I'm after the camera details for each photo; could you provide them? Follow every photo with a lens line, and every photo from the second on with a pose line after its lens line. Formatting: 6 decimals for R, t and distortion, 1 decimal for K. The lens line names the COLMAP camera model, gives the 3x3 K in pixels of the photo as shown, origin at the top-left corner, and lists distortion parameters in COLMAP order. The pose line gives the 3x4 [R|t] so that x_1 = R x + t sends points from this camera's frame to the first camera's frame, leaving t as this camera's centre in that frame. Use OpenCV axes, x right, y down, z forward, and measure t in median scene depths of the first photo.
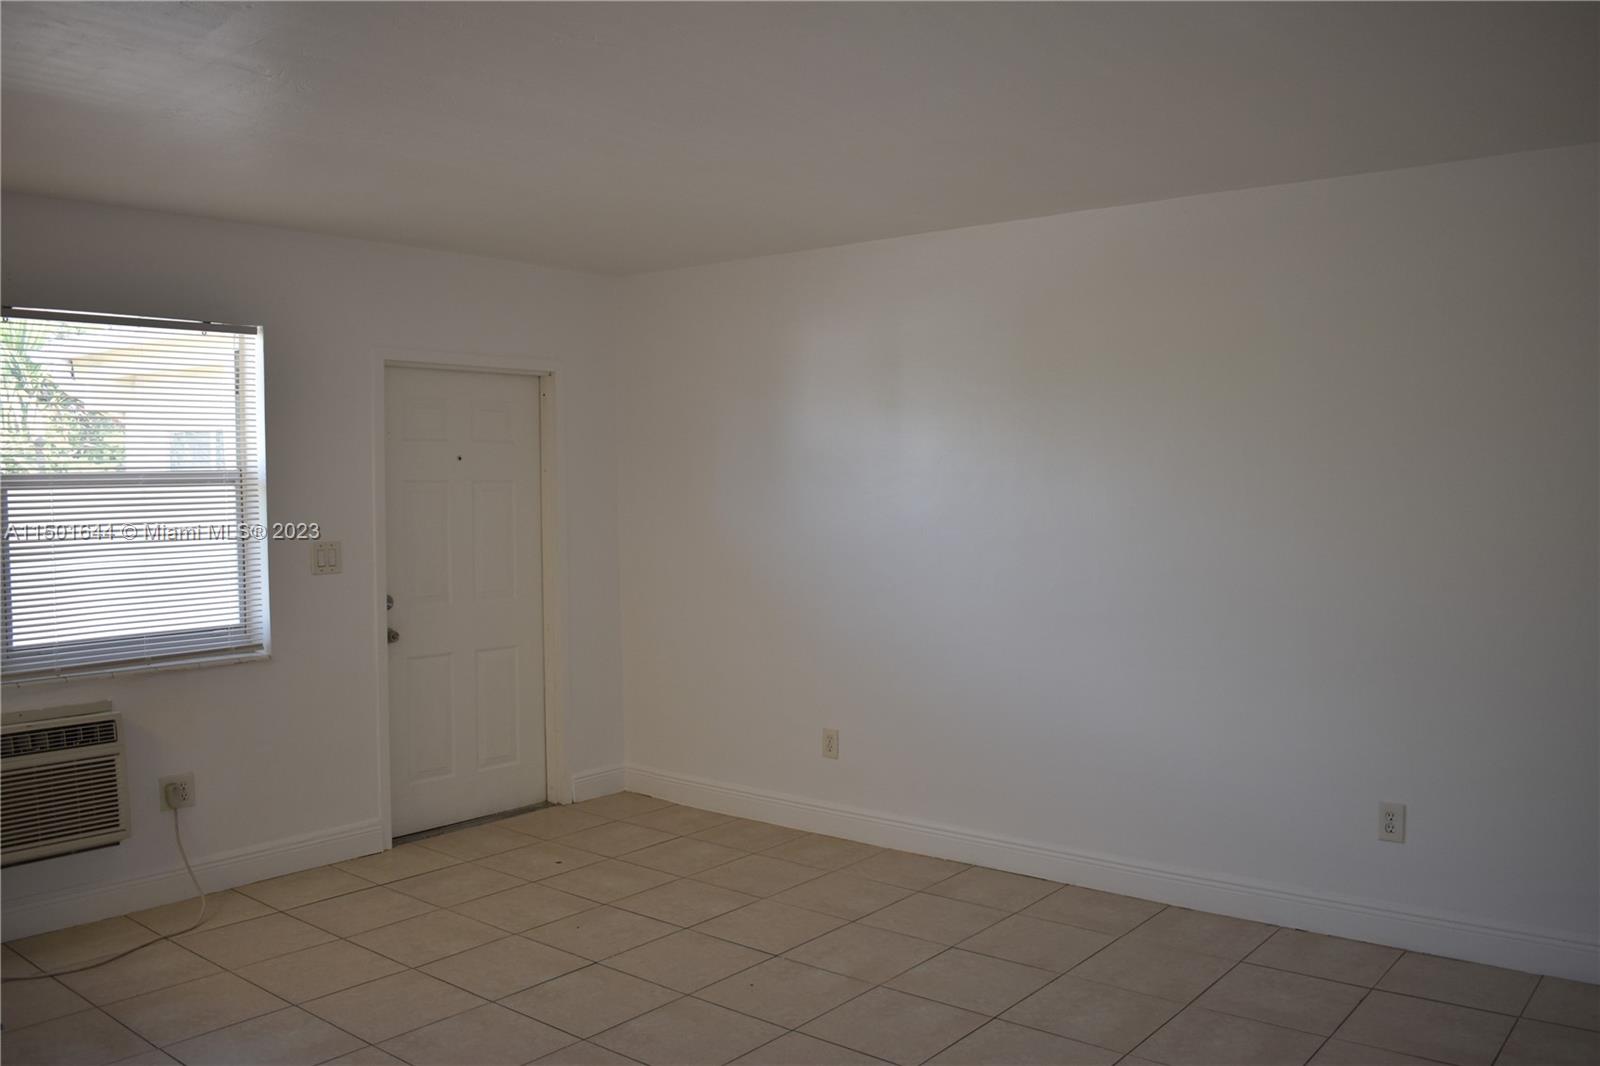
lens RADIAL K [[1306.5, 0, 803.9], [0, 1306.5, 532.7], [0, 0, 1]] dist [-0.089136, 0.013023]
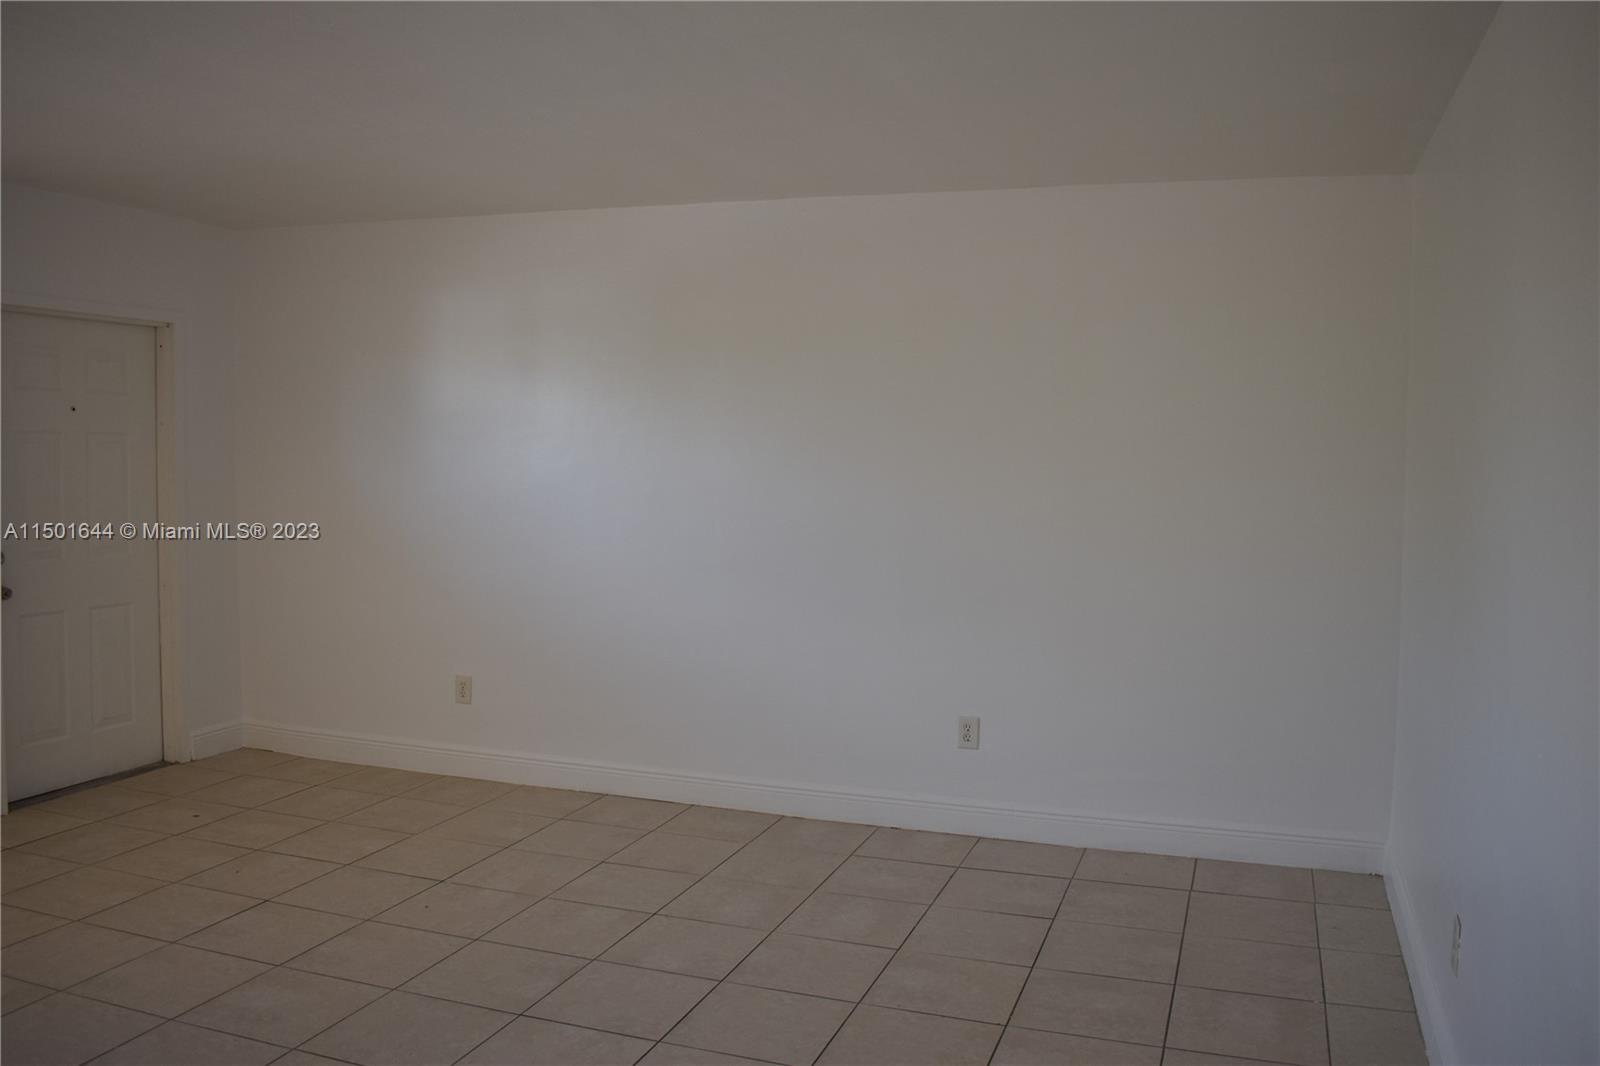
lens RADIAL K [[1306.5, 0, 796.3], [0, 1306.5, 532.3], [0, 0, 1]] dist [-0.089136, 0.013023]
pose [[0.943575, -0.000243, 0.331159, -0.085089], [-0.009049, 0.999607, 0.026517, 0.005275], [-0.331035, -0.028017, 0.943202, -0.085945]]
